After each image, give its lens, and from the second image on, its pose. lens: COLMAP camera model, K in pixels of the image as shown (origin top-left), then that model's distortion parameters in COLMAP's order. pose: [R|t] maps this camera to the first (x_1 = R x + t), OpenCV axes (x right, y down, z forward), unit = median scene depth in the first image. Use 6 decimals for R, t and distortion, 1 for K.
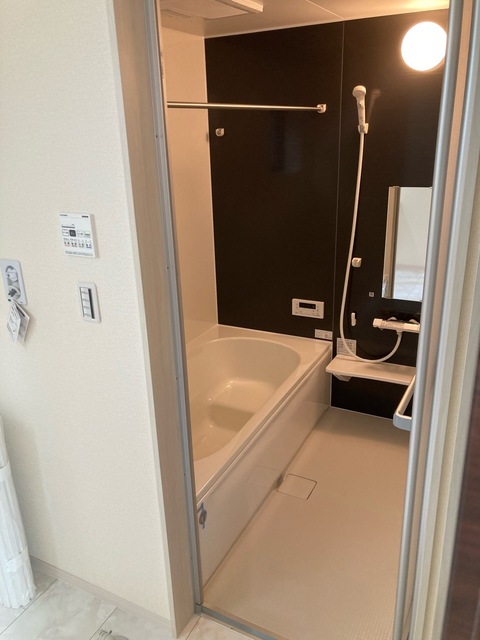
lens RADIAL K [[522.9, 0, 235.8], [0, 522.9, 322.9], [0, 0, 1]] dist [0.031041, -0.009839]
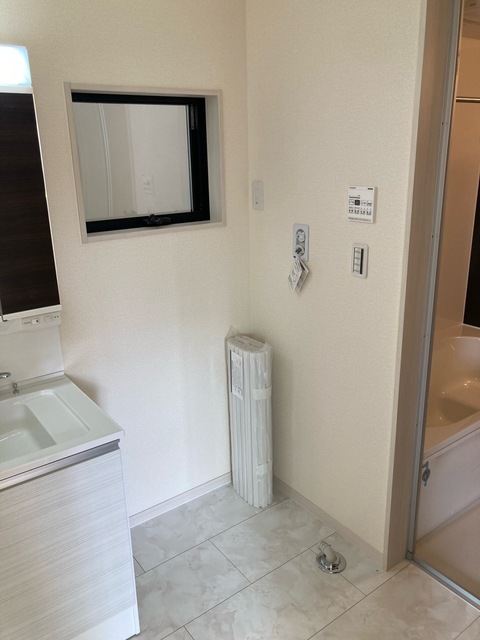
lens RADIAL K [[522.9, 0, 239.9], [0, 522.9, 313.6], [0, 0, 1]] dist [0.031041, -0.009839]
pose [[0.898331, 0.143816, -0.415114, -0.005860], [-0.160677, 0.986990, -0.005772, 0.123052], [0.408883, 0.071884, 0.909751, -0.197409]]
